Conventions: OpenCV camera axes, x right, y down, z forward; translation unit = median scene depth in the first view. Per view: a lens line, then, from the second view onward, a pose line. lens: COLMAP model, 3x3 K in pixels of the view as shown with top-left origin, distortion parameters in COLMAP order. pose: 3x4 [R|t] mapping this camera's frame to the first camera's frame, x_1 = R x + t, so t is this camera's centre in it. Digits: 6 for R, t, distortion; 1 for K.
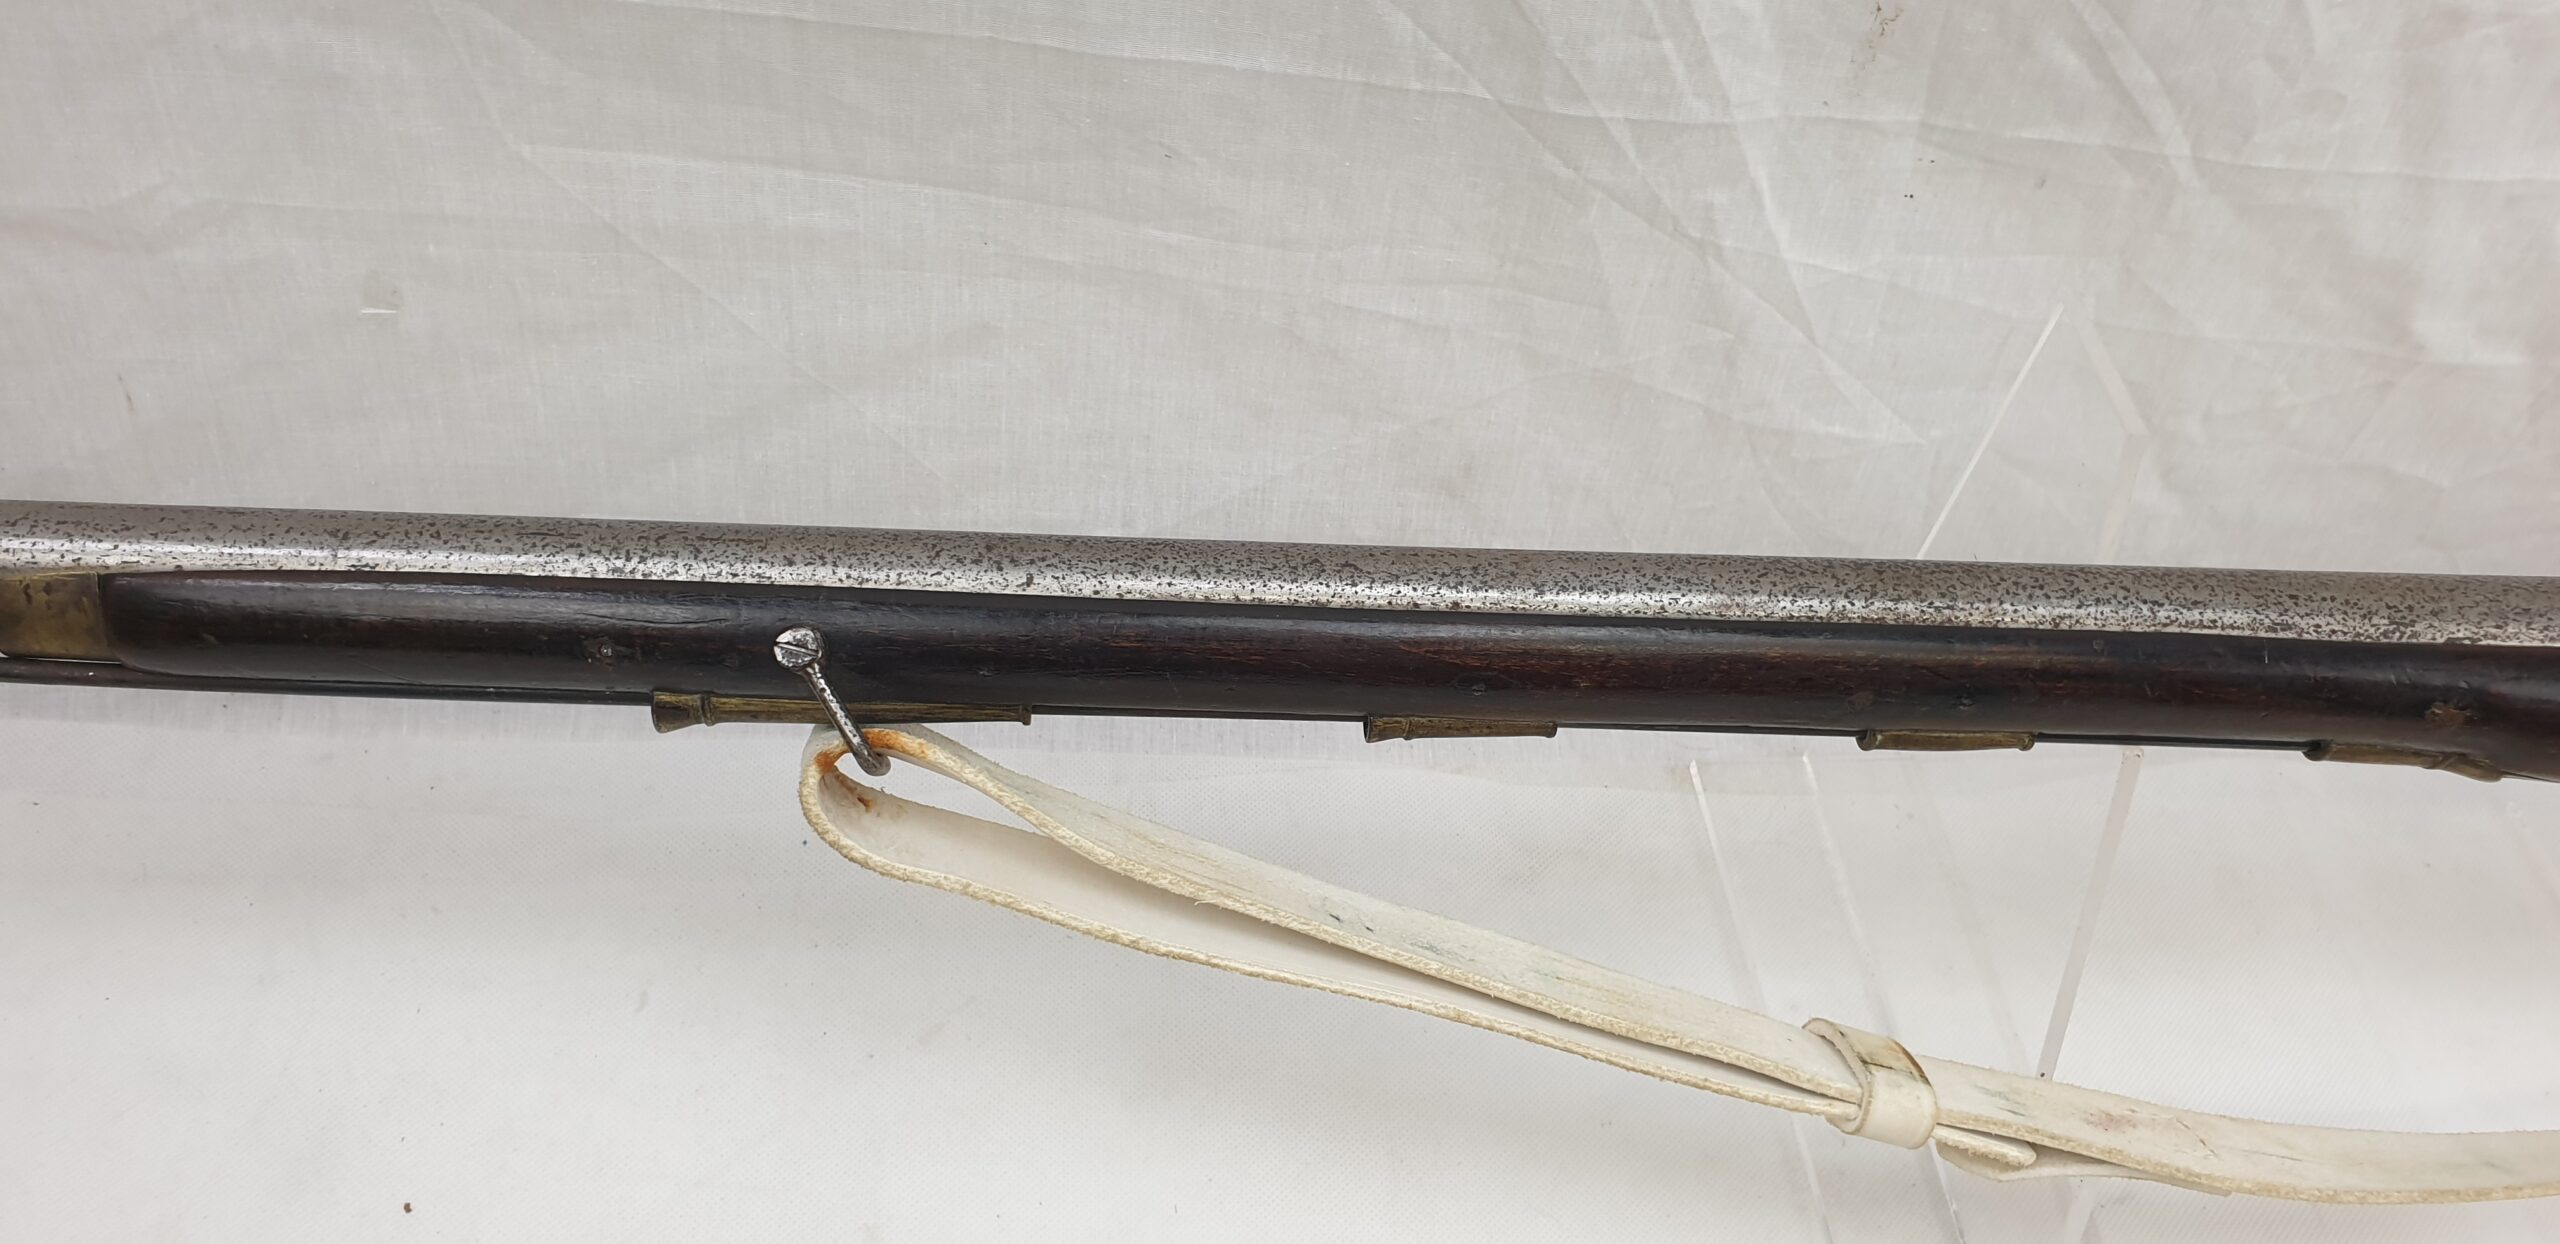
lens RADIAL K [[2035.5, 0, 1374.7], [0, 2035.5, 615.9], [0, 0, 1]] dist [0.033838, -0.005784]
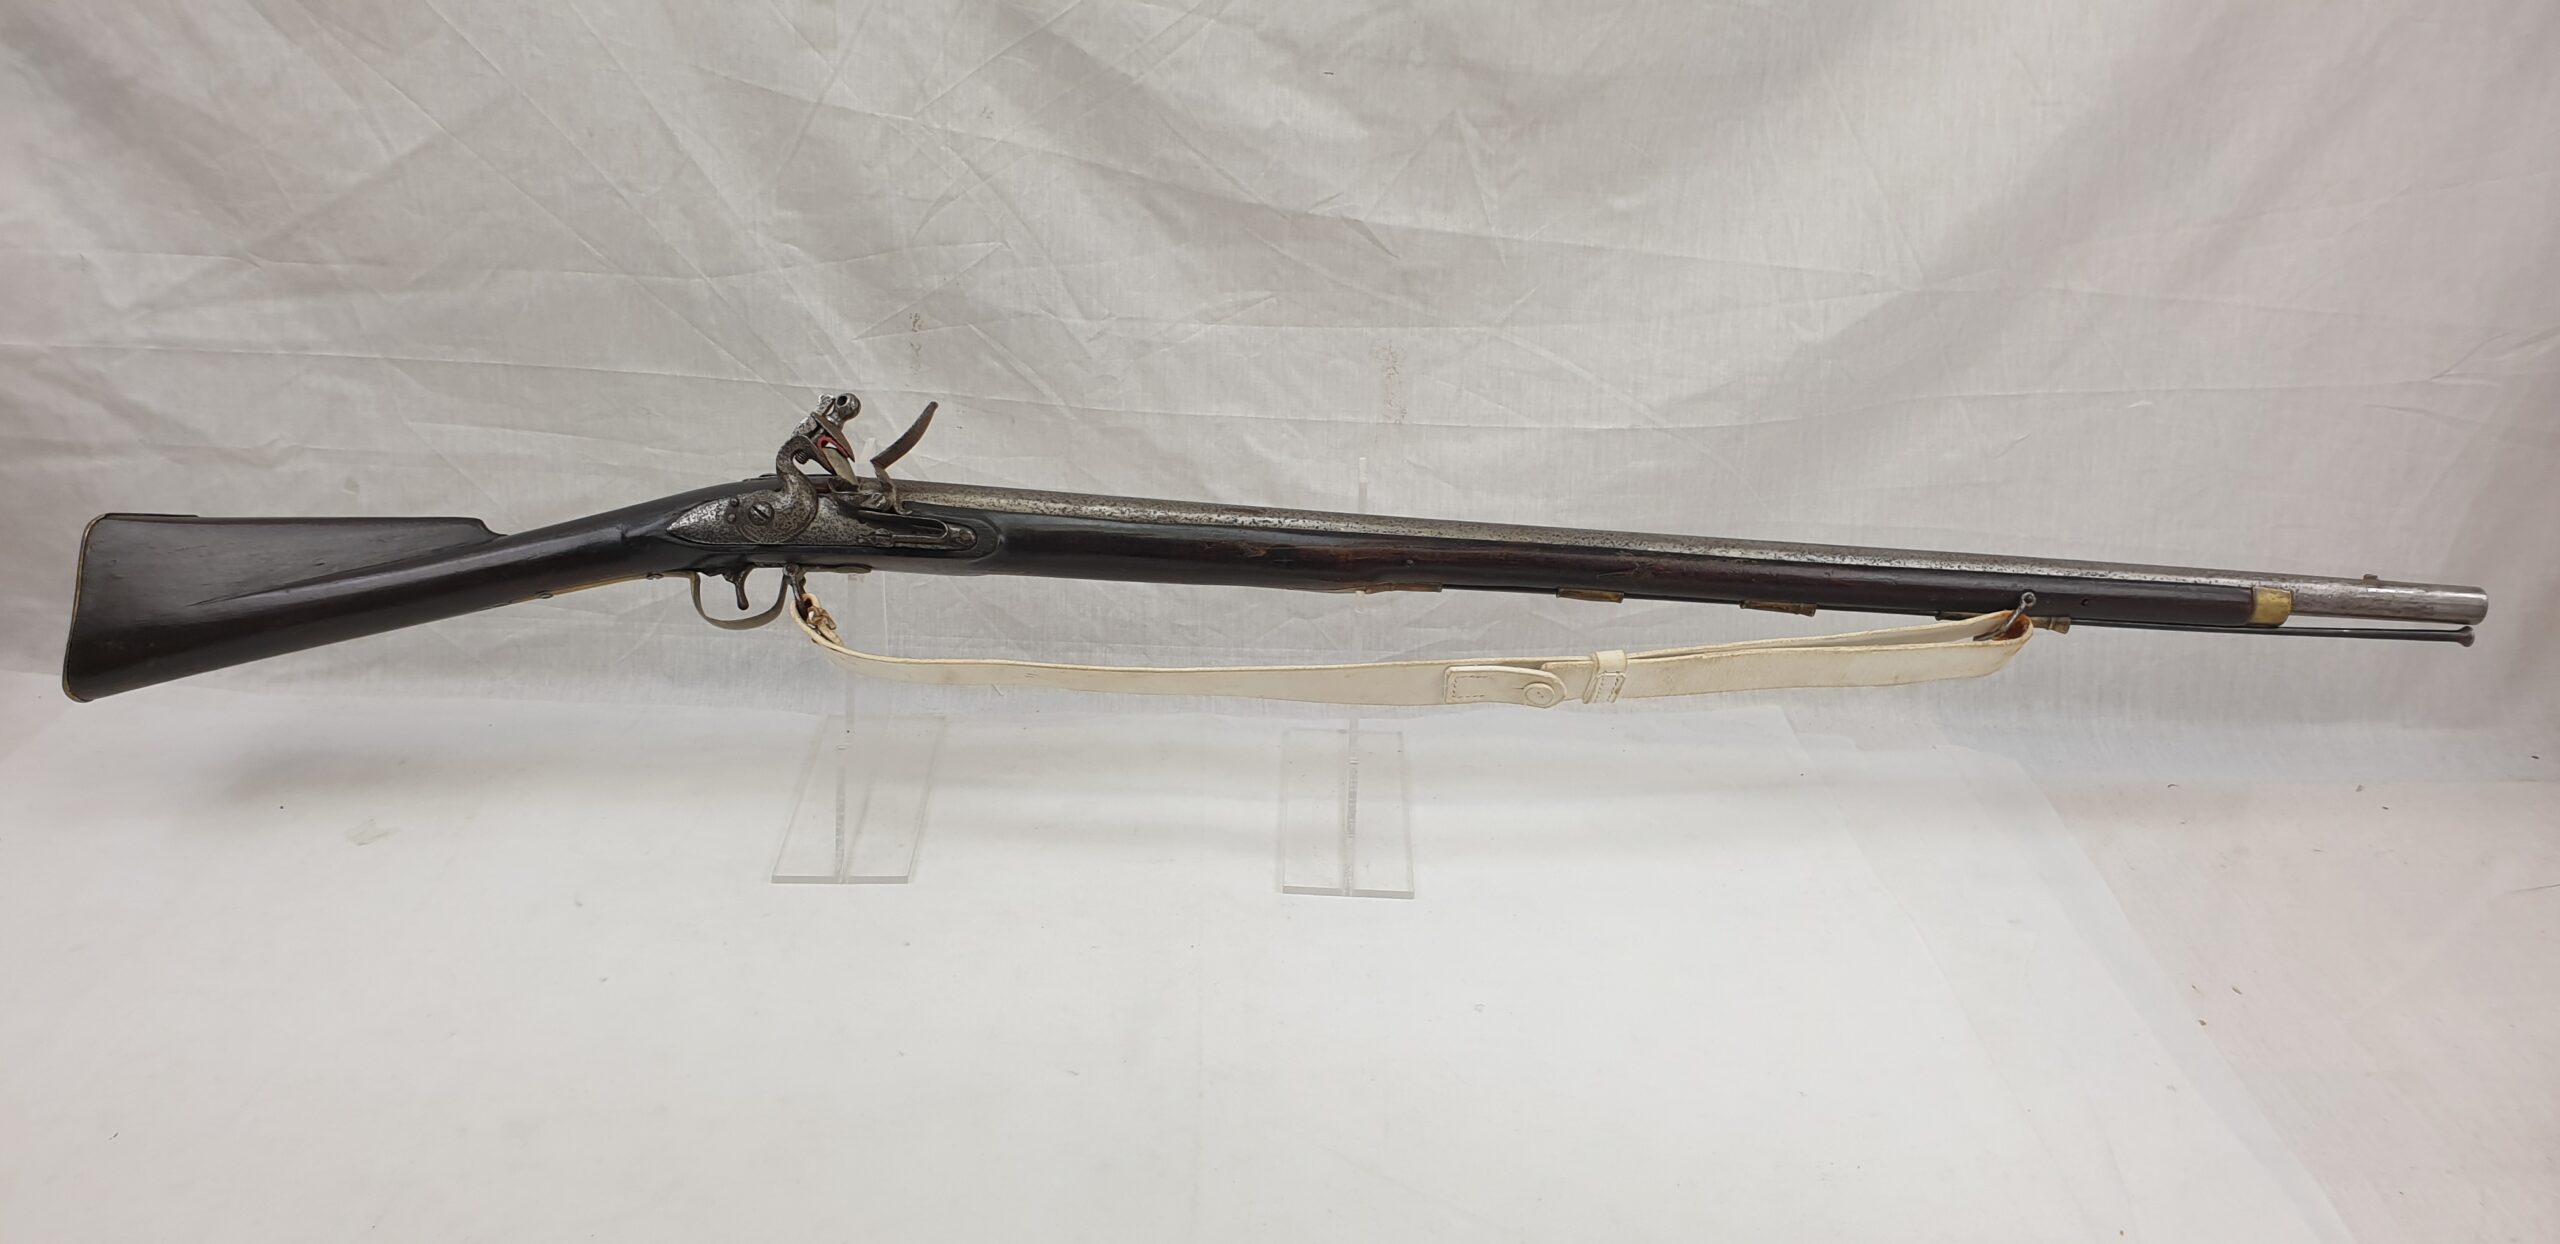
lens RADIAL K [[1794.5, 0, 1280.0], [0, 1794.5, 622.0], [0, 0, 1]] dist [0.029940, 0.037359]
pose [[0.995473, -0.065687, -0.068689, 0.944519], [0.031197, 0.908518, -0.416679, 1.122882], [0.089775, 0.412650, 0.906455, -1.030021]]
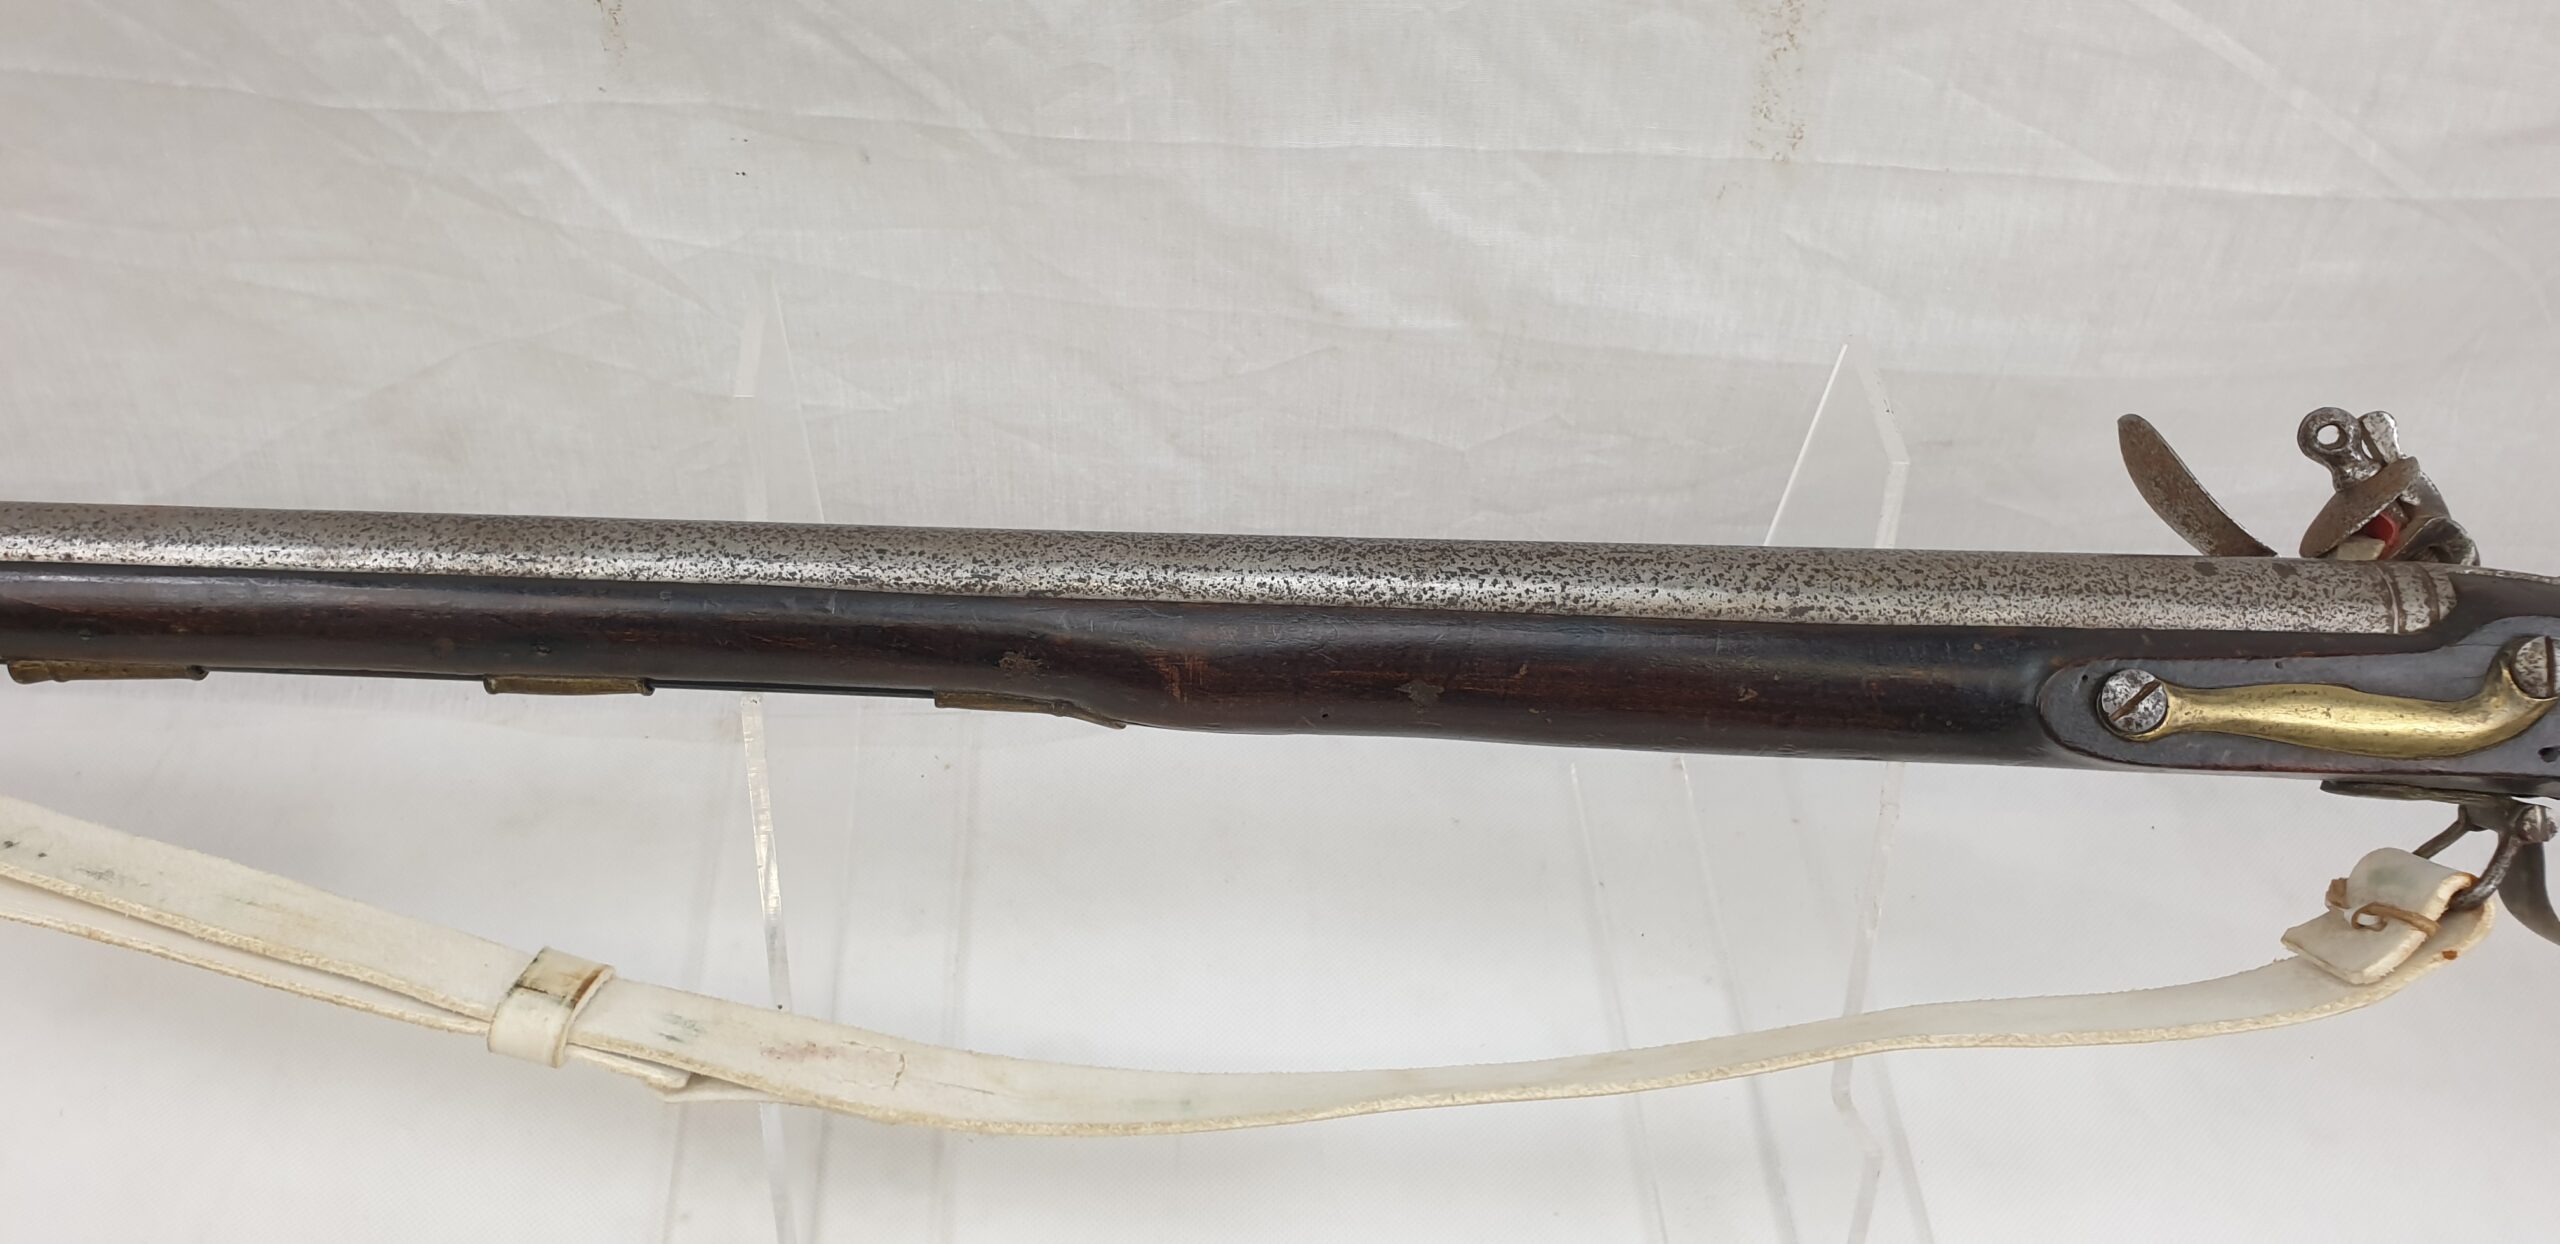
lens RADIAL K [[2030.0, 0, 1228.6], [0, 2030.0, 586.4], [0, 0, 1]] dist [-0.018642, -0.012447]
pose [[0.992995, 0.002992, -0.118121, 0.762145], [-0.003187, 0.999994, -0.001462, 0.010026], [0.118116, 0.001828, 0.992998, -0.008432]]
